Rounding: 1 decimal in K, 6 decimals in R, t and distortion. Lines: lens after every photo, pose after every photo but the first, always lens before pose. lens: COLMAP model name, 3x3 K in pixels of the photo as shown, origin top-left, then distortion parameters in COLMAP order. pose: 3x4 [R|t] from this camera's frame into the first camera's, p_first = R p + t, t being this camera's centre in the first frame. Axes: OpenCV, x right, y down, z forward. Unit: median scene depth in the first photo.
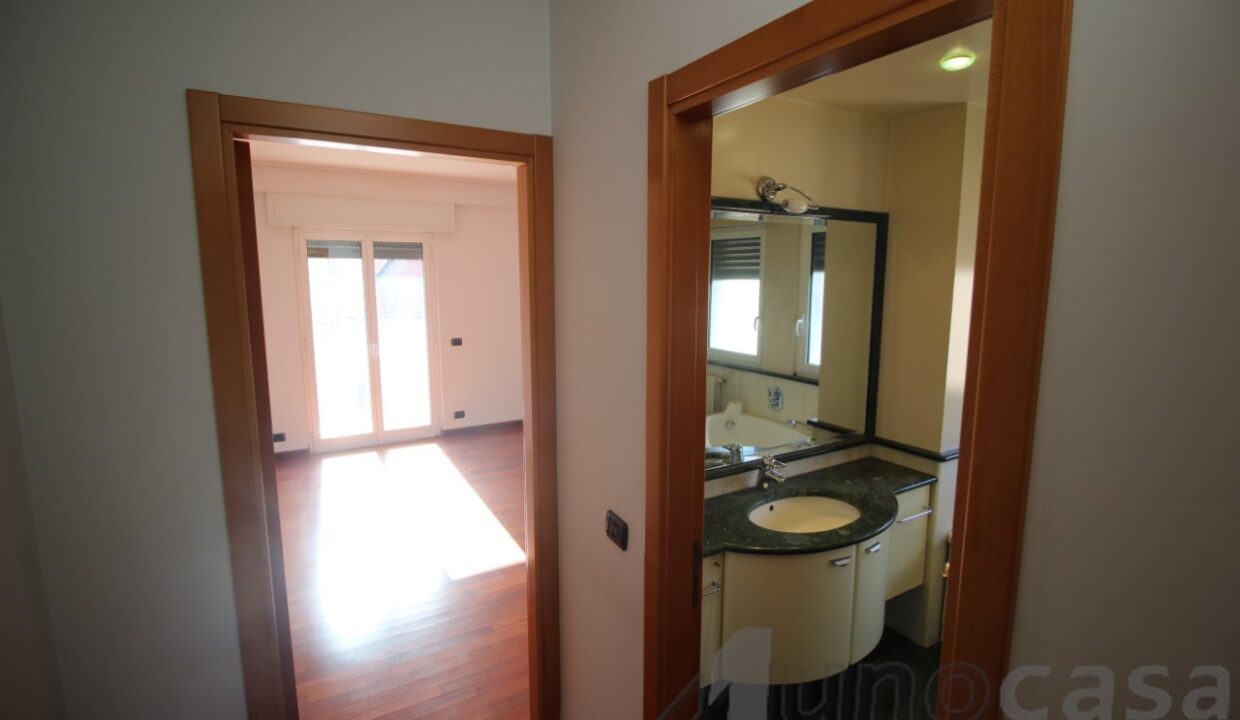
lens RADIAL K [[572.4, 0, 624.3], [0, 572.4, 356.4], [0, 0, 1]] dist [-0.014356, -0.006016]
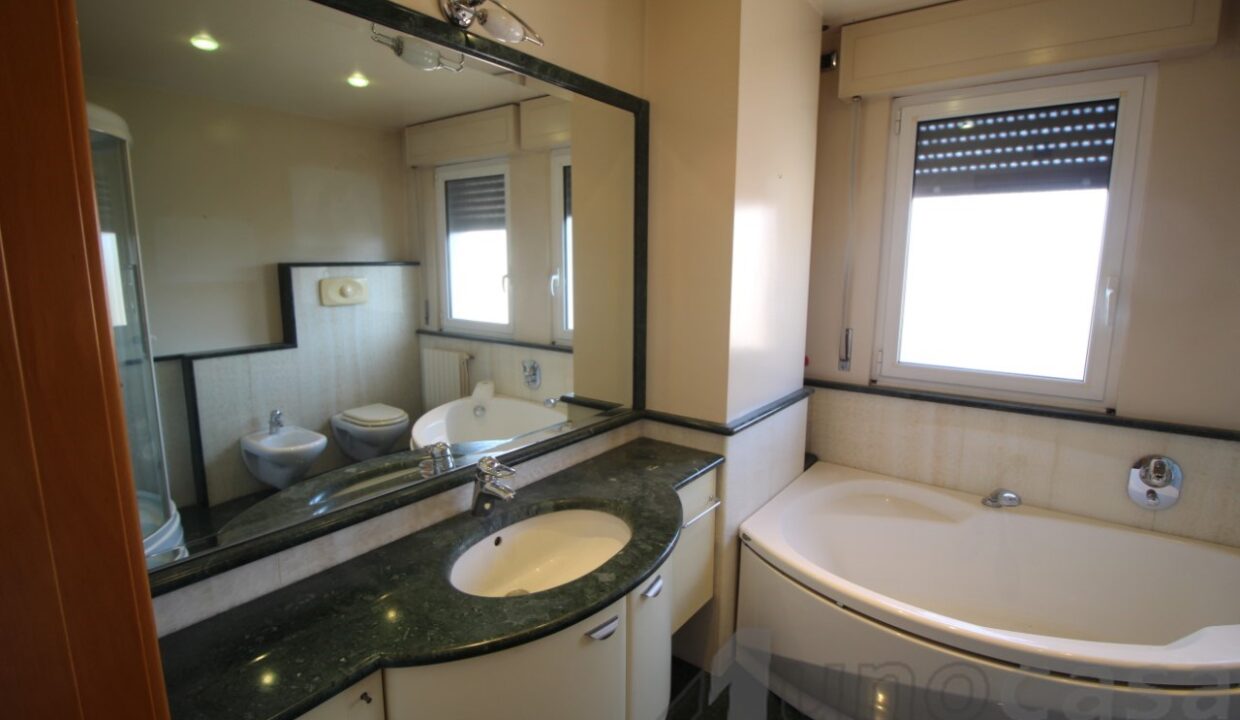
lens RADIAL K [[572.4, 0, 623.9], [0, 572.4, 356.8], [0, 0, 1]] dist [-0.014356, -0.006016]
pose [[0.926239, -0.057349, 0.372549, 0.152367], [0.046949, 0.998214, 0.036936, 0.046225], [-0.374002, -0.016721, 0.927277, 0.350001]]
